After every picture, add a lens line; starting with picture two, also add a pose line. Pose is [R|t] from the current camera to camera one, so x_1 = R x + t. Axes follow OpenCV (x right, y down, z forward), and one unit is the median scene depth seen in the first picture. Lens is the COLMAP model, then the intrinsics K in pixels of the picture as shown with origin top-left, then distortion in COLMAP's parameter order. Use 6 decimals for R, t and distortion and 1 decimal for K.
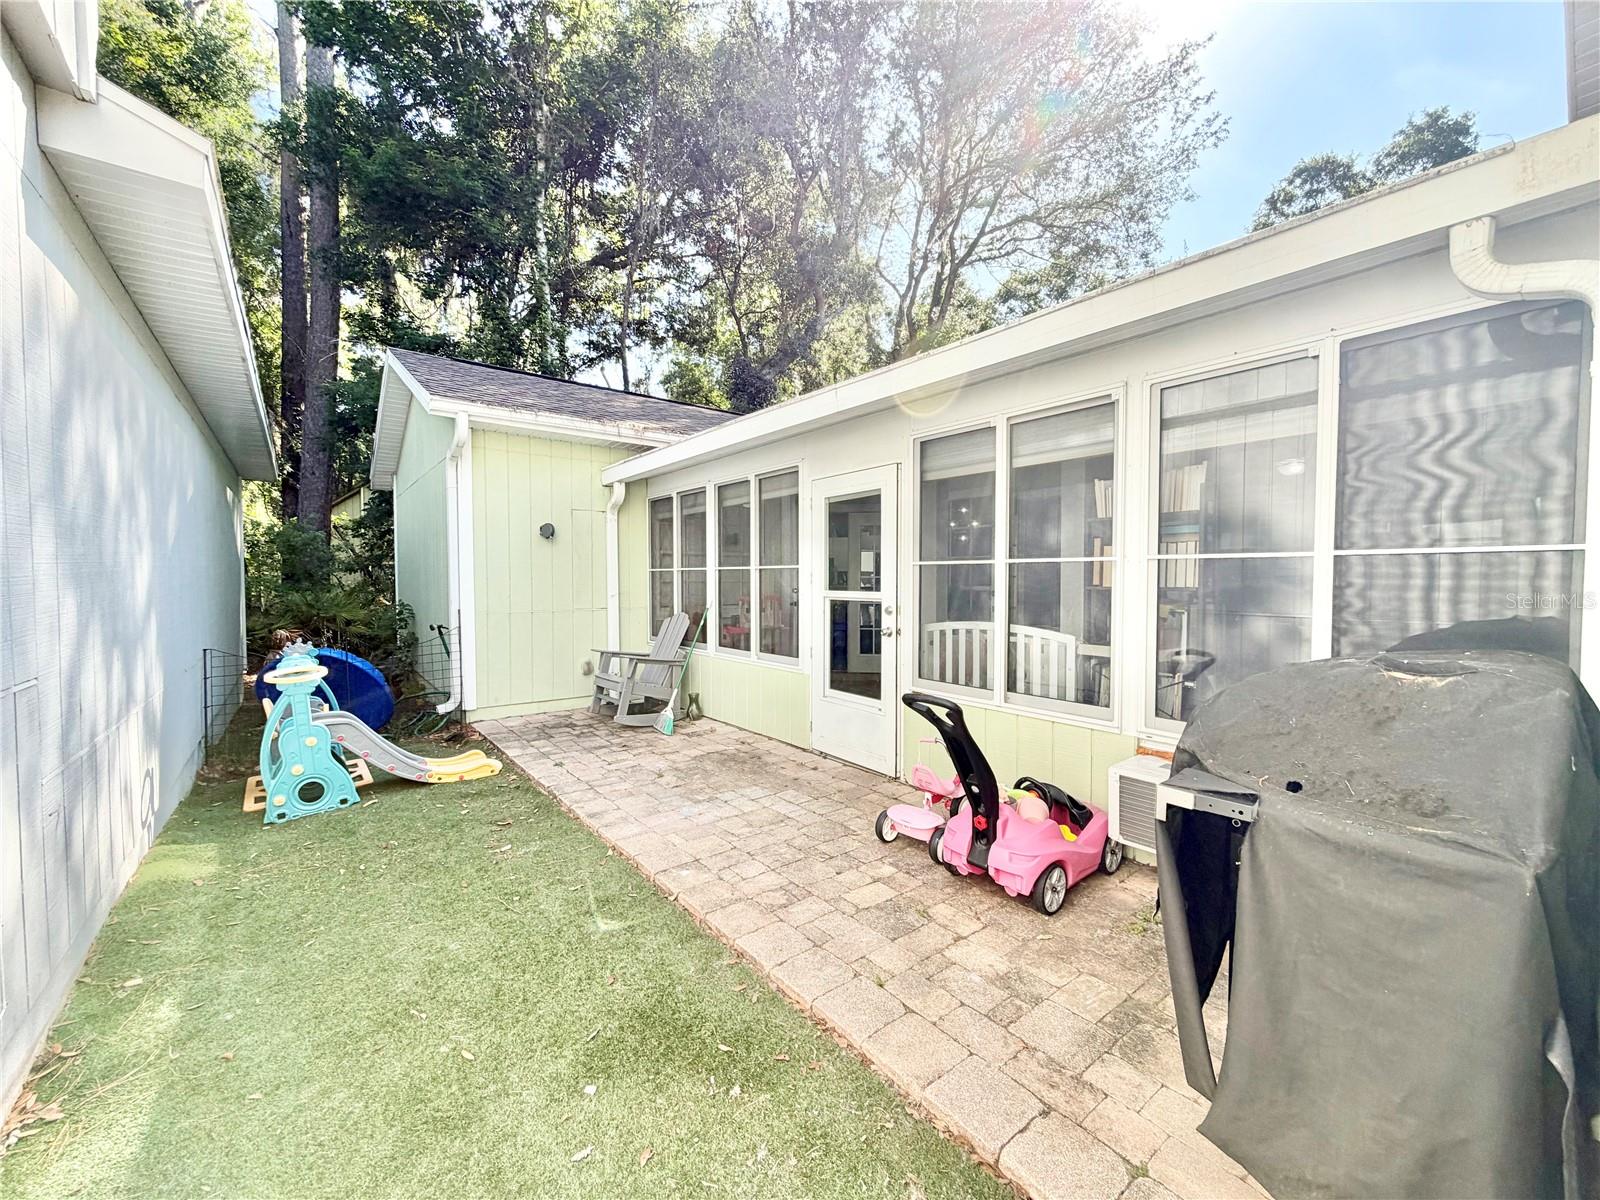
lens RADIAL K [[639.6, 0, 793.2], [0, 639.6, 600.9], [0, 0, 1]] dist [-0.000044, 0.000029]
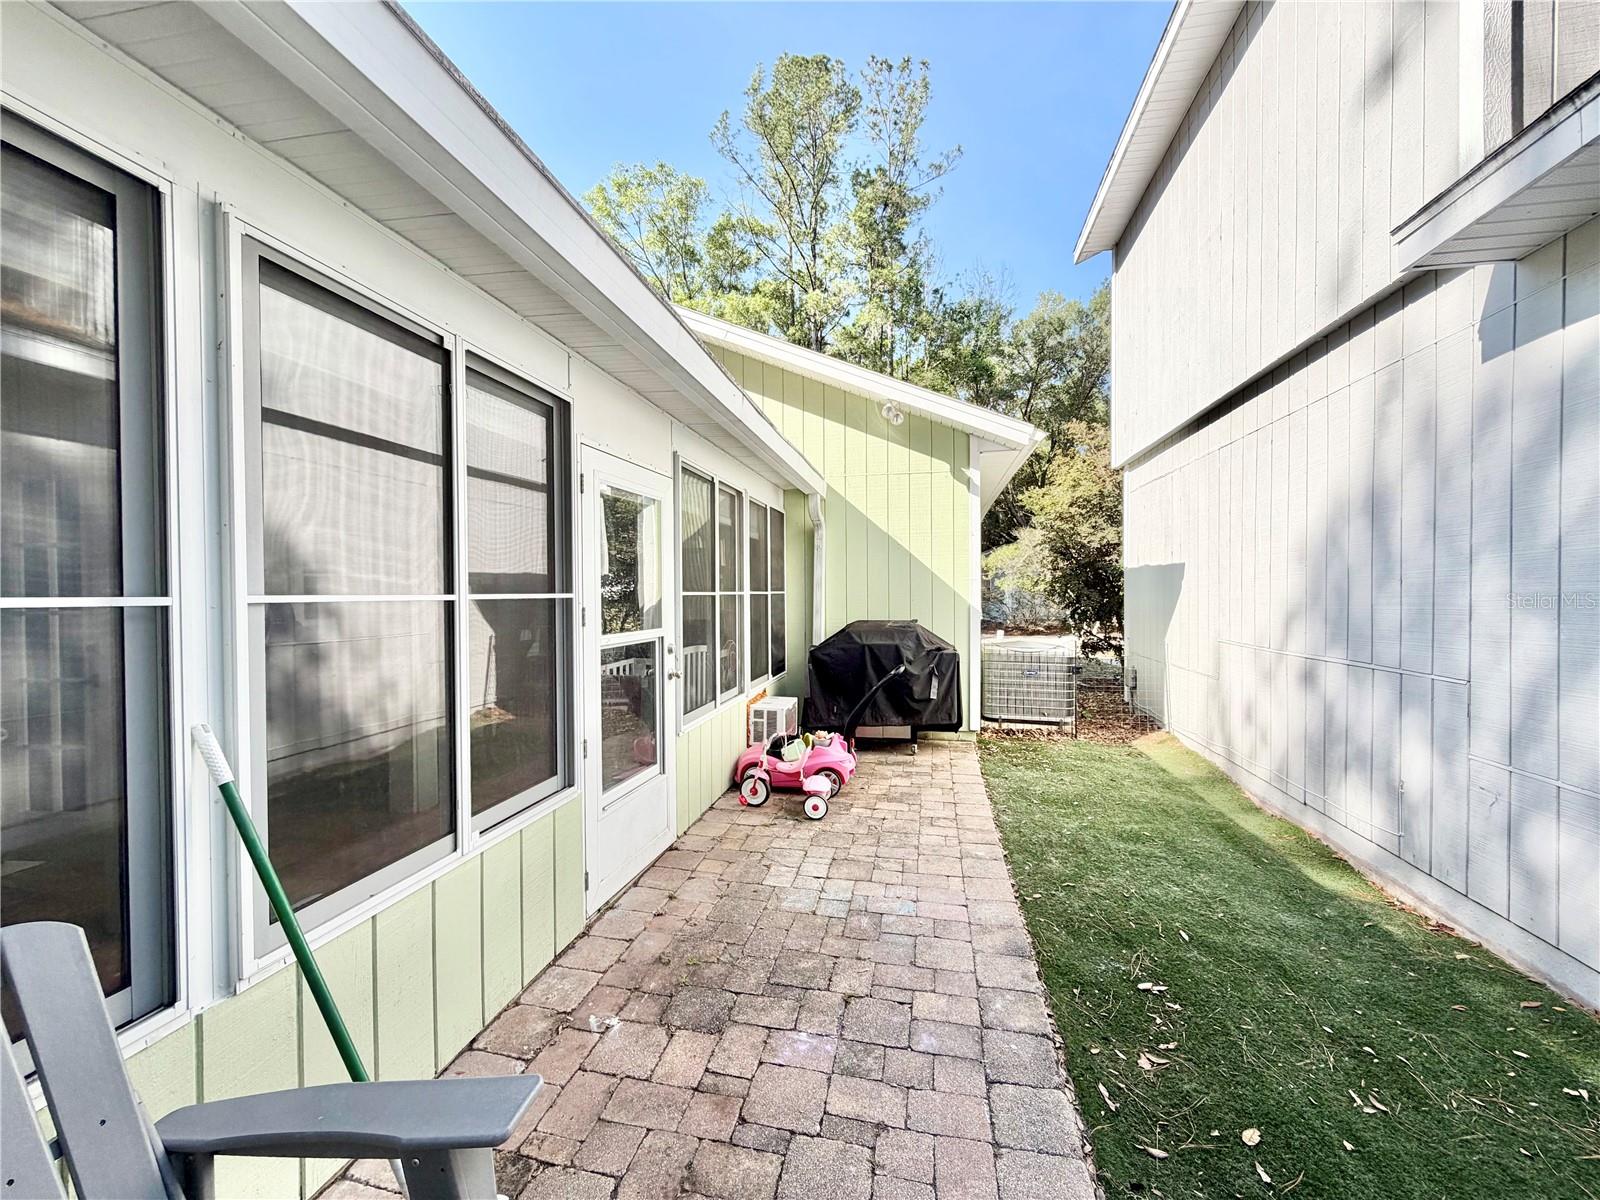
lens RADIAL K [[639.6, 0, 793.2], [0, 639.6, 600.9], [0, 0, 1]] dist [-0.000044, 0.000029]
pose [[-0.649730, -0.007559, 0.760127, -0.665190], [0.026497, 0.999118, 0.032585, -0.079761], [-0.759703, 0.041313, -0.648957, 1.579905]]
